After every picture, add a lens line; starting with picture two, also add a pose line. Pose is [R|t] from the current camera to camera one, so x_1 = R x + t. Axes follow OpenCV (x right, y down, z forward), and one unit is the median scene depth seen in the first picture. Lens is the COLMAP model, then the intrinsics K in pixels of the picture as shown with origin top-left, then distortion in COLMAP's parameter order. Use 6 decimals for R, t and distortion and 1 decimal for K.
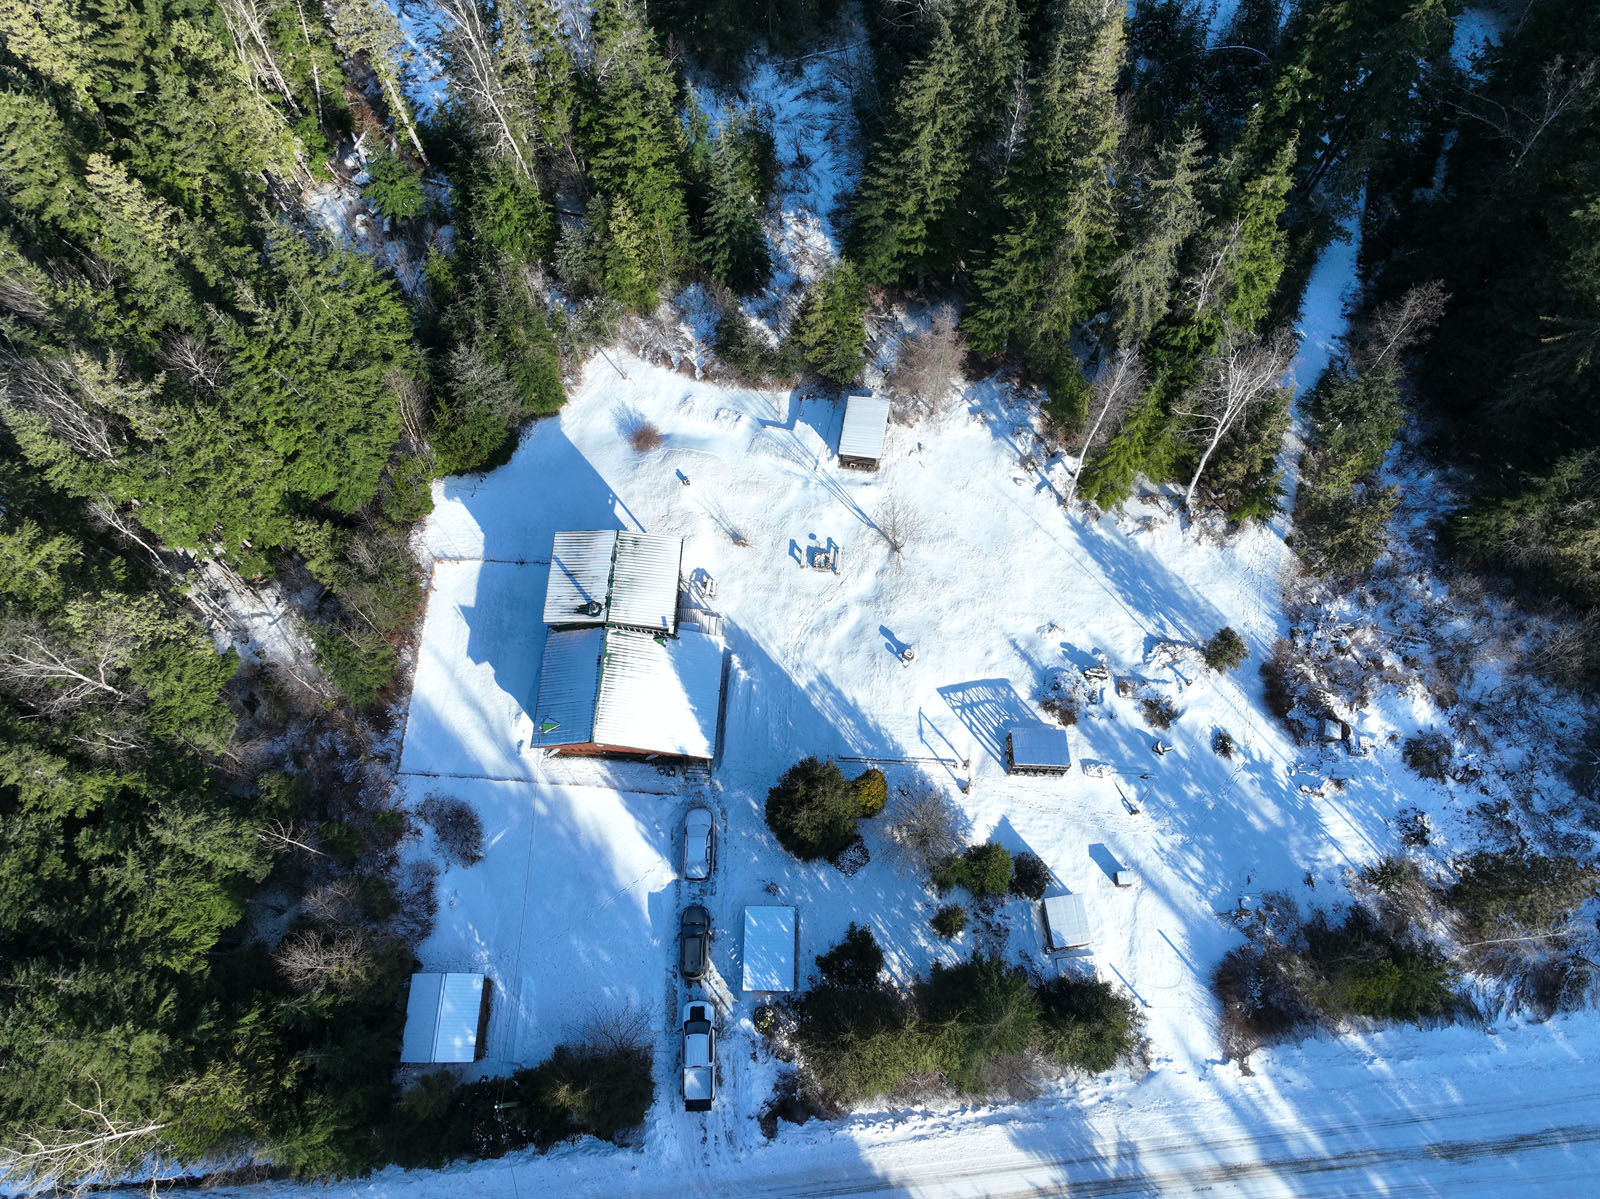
lens RADIAL K [[1130.0, 0, 805.9], [0, 1130.0, 594.8], [0, 0, 1]] dist [-0.004483, 0.018938]
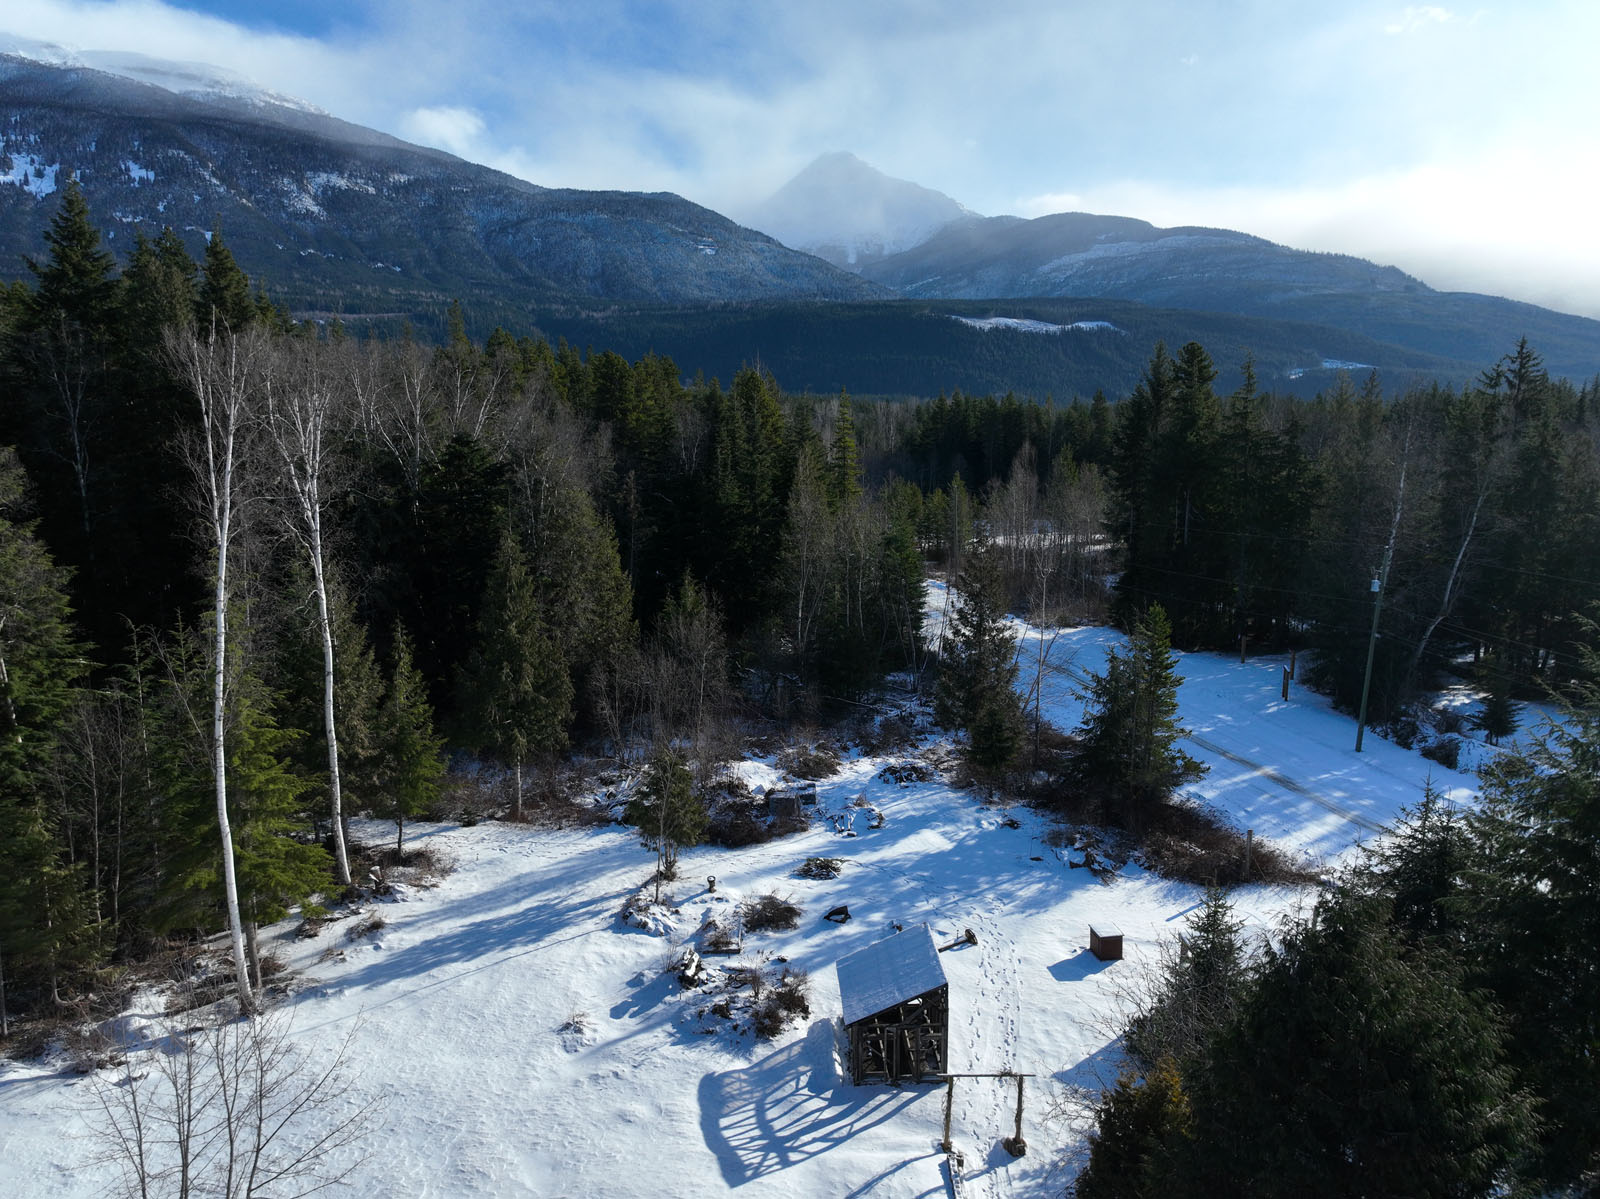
lens RADIAL K [[1130.0, 0, 812.4], [0, 1130.0, 601.3], [0, 0, 1]] dist [-0.004483, 0.018938]
pose [[-0.089834, -0.147609, 0.984958, -0.182733], [0.929320, 0.343240, 0.136198, 0.001270], [-0.358181, 0.927576, 0.106342, 0.794561]]
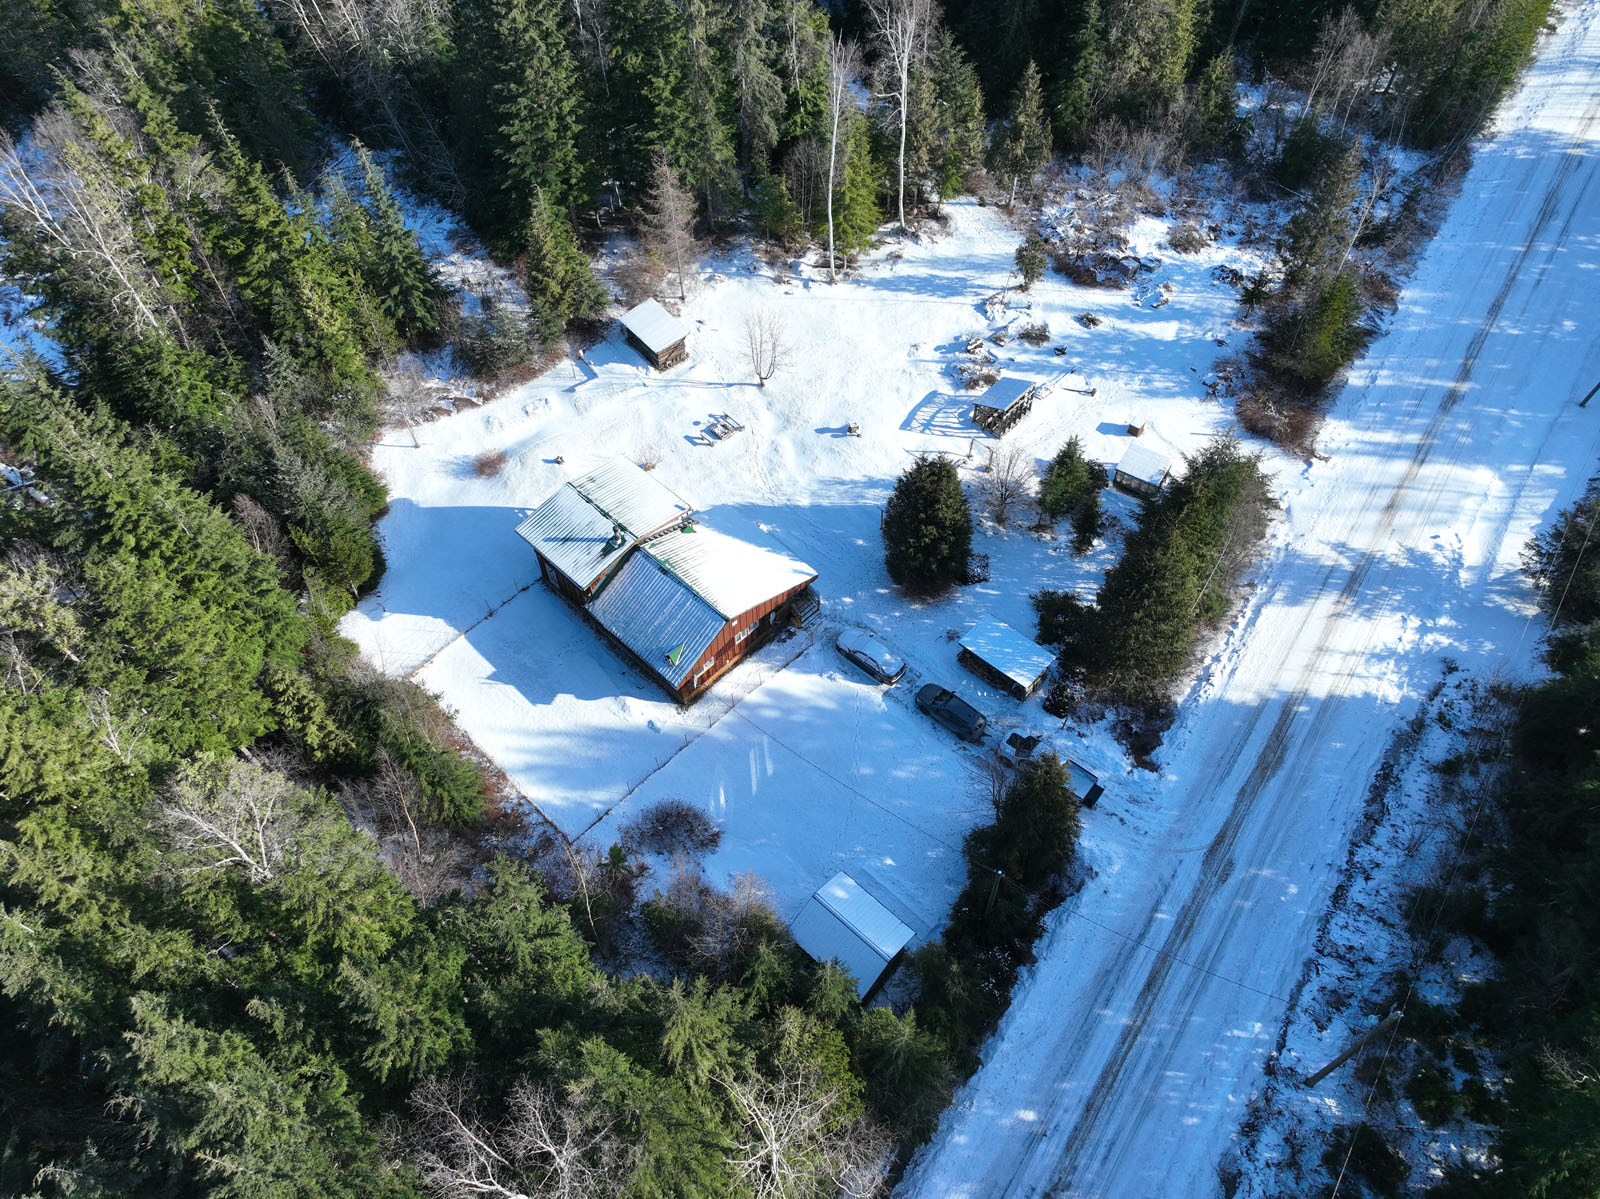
lens RADIAL K [[1130.0, 0, 803.9], [0, 1130.0, 600.7], [0, 0, 1]] dist [-0.004483, 0.018938]
pose [[0.654589, -0.612484, 0.443144, -0.492629], [0.705133, 0.706017, -0.065776, 0.200819], [-0.272581, 0.355532, 0.894034, 0.151067]]
